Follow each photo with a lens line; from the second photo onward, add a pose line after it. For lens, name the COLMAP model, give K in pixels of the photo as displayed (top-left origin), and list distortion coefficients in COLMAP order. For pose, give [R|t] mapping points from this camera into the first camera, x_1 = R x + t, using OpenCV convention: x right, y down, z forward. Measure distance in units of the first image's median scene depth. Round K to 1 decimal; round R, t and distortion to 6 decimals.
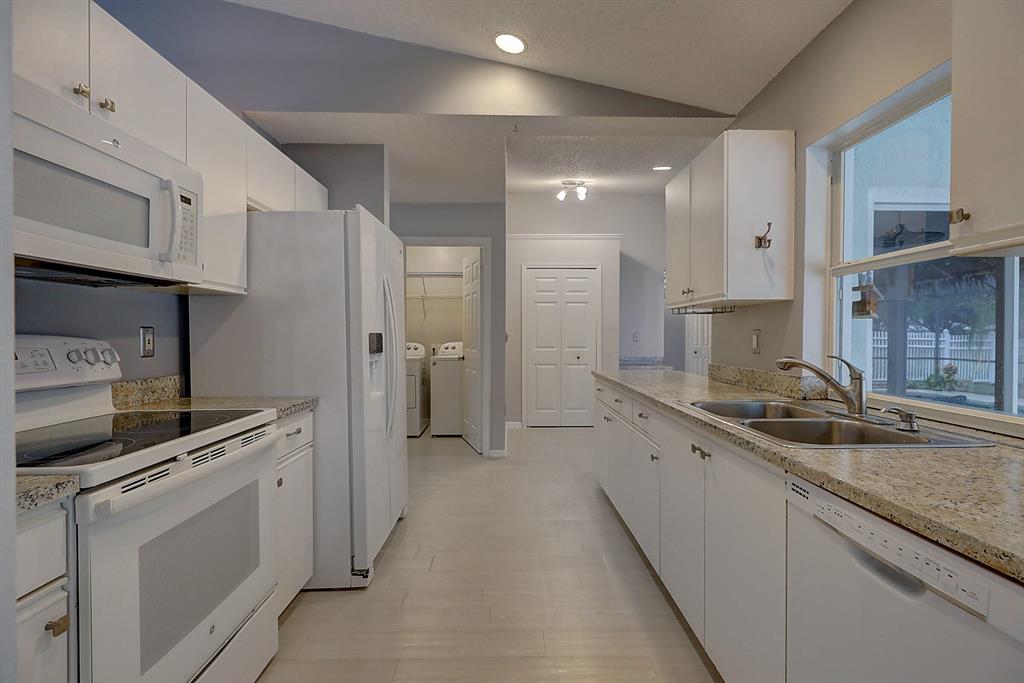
lens RADIAL K [[457.9, 0, 517.7], [0, 457.9, 340.5], [0, 0, 1]] dist [0.002406, 0.000114]
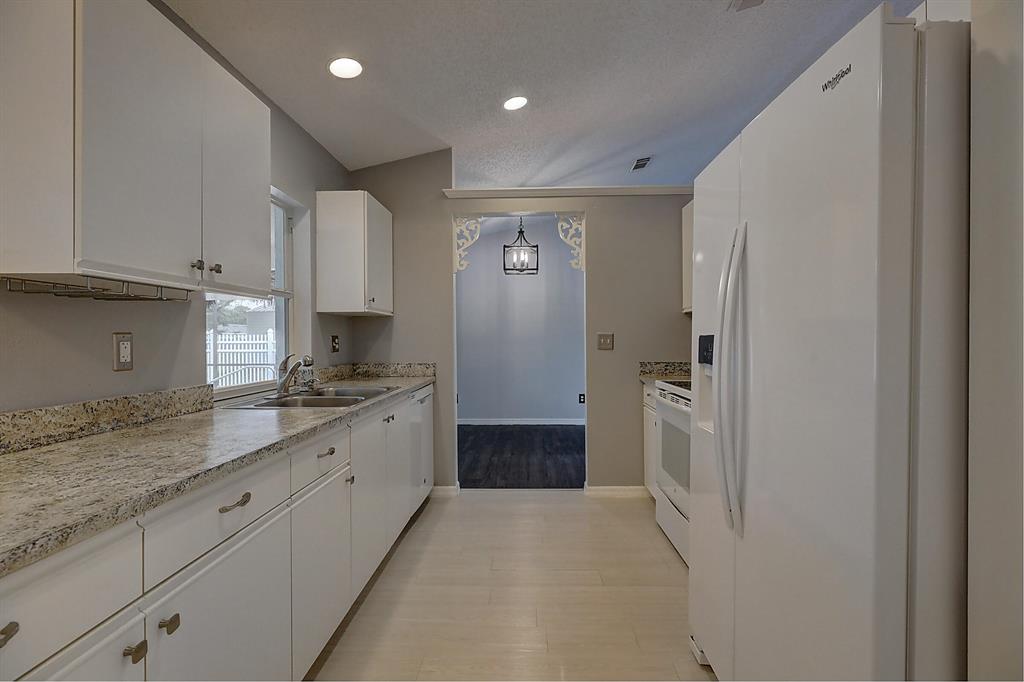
lens RADIAL K [[457.9, 0, 517.7], [0, 457.9, 340.0], [0, 0, 1]] dist [0.002406, 0.000114]
pose [[-0.999323, 0.011976, 0.034796, -0.047989], [0.012439, 0.999836, 0.013132, -0.015413], [-0.034633, 0.013556, -0.999308, 1.658169]]
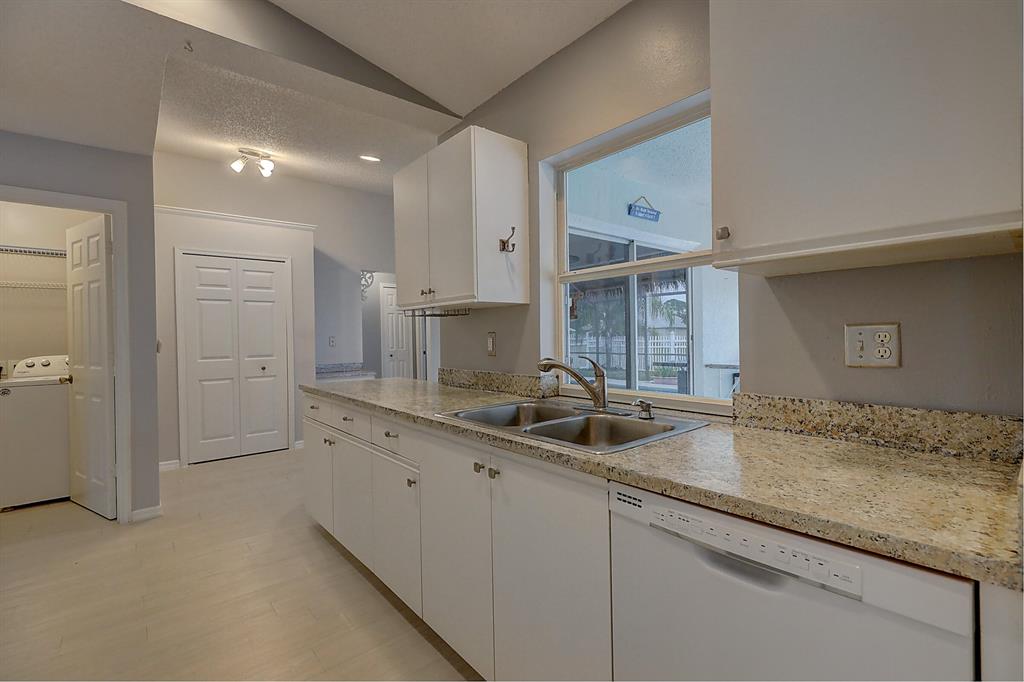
lens RADIAL K [[457.9, 0, 517.7], [0, 457.9, 340.0], [0, 0, 1]] dist [0.002406, 0.000114]
pose [[0.776393, -0.019619, 0.629943, -0.075286], [0.024883, 0.999690, 0.000466, -0.006260], [-0.629757, 0.015313, 0.776641, 0.179612]]
